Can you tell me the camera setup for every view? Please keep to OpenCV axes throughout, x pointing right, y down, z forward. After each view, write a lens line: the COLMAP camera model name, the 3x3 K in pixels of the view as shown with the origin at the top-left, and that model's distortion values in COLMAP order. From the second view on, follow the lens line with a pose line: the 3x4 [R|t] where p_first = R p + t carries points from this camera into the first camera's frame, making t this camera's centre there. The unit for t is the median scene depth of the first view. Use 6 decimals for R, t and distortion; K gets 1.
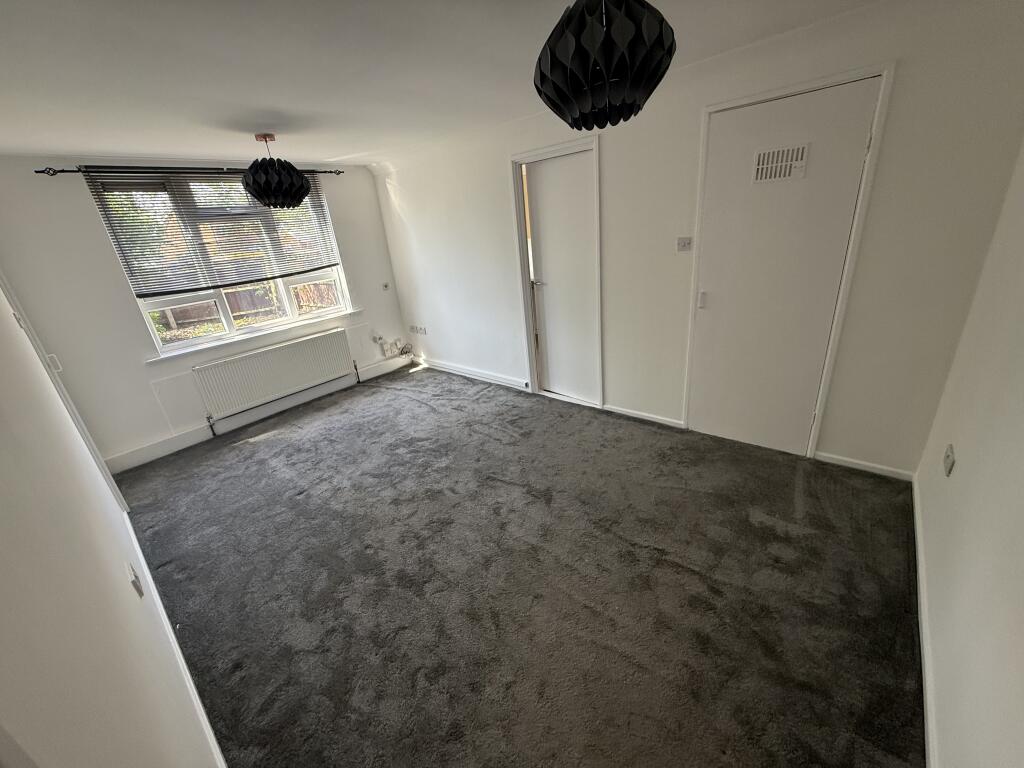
lens RADIAL K [[409.3, 0, 511.3], [0, 409.3, 385.2], [0, 0, 1]] dist [0.000893, 0.000084]
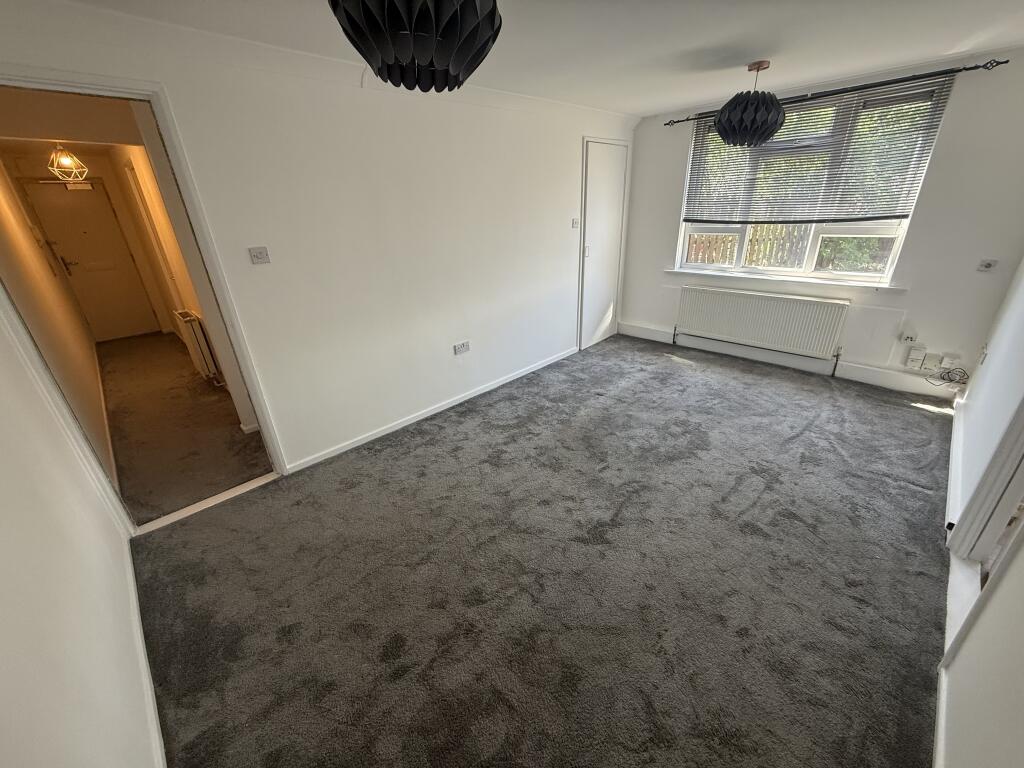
lens RADIAL K [[409.3, 0, 511.3], [0, 409.3, 385.2], [0, 0, 1]] dist [0.000893, 0.000084]
pose [[-0.076483, 0.493692, -0.866267, 0.427708], [-0.324294, 0.809257, 0.489833, -0.211886], [0.942859, 0.318389, 0.098207, 0.440338]]
